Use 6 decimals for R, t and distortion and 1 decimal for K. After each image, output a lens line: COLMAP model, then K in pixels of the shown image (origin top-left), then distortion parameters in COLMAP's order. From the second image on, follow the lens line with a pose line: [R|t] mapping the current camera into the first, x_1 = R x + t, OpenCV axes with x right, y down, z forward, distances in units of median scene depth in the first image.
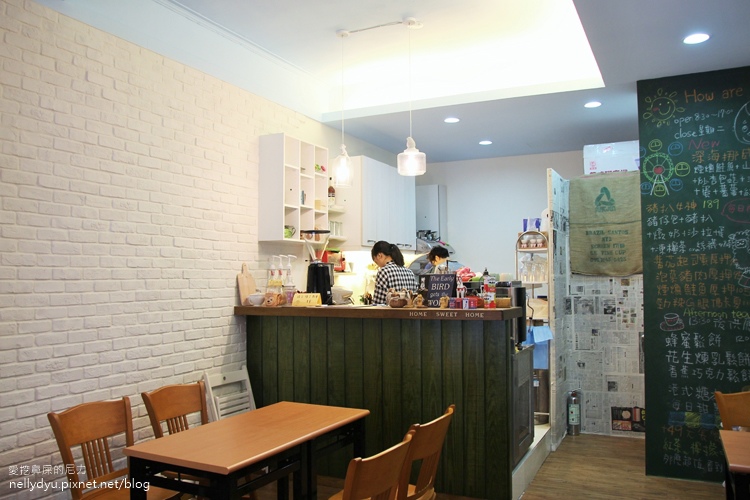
lens RADIAL K [[595.0, 0, 330.4], [0, 595.0, 261.3], [0, 0, 1]] dist [-0.105585, 0.074585]
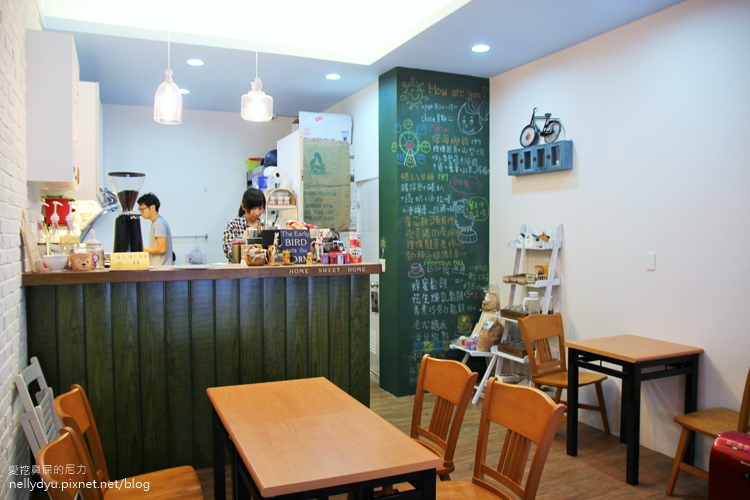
lens RADIAL K [[595.0, 0, 368.0], [0, 595.0, 253.7], [0, 0, 1]] dist [-0.105585, 0.074585]
pose [[0.635525, -0.021544, 0.771780, -0.458122], [-0.022922, 0.998644, 0.046752, 0.012614], [-0.771740, -0.047402, 0.634169, 0.284072]]
